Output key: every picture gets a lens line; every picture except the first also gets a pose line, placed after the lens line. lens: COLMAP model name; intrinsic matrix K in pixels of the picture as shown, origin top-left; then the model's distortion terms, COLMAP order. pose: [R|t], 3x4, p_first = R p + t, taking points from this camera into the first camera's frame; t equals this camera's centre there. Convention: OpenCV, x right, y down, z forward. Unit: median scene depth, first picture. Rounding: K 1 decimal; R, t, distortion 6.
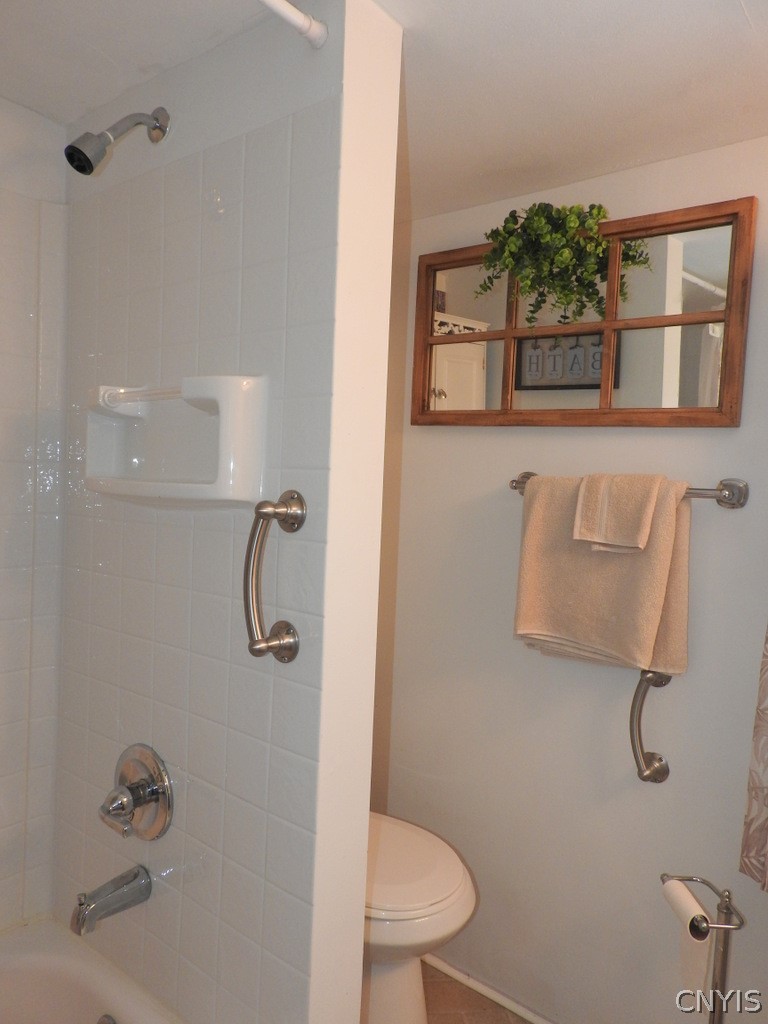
lens RADIAL K [[729.2, 0, 386.7], [0, 729.2, 510.6], [0, 0, 1]] dist [0.007407, -0.003884]
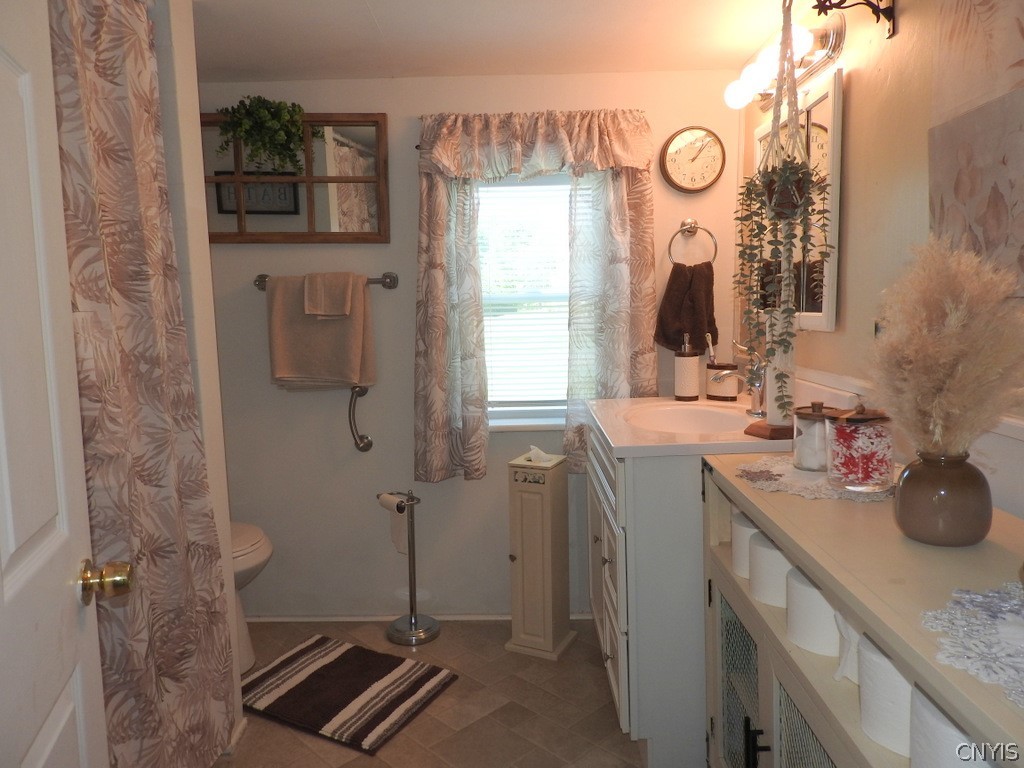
lens RADIAL K [[729.2, 0, 511.0], [0, 729.2, 377.6], [0, 0, 1]] dist [0.007407, -0.003884]
pose [[0.780128, -0.129985, 0.611968, -0.404541], [0.079145, 0.990824, 0.109563, 0.038166], [-0.620594, -0.037039, 0.783257, -0.570316]]
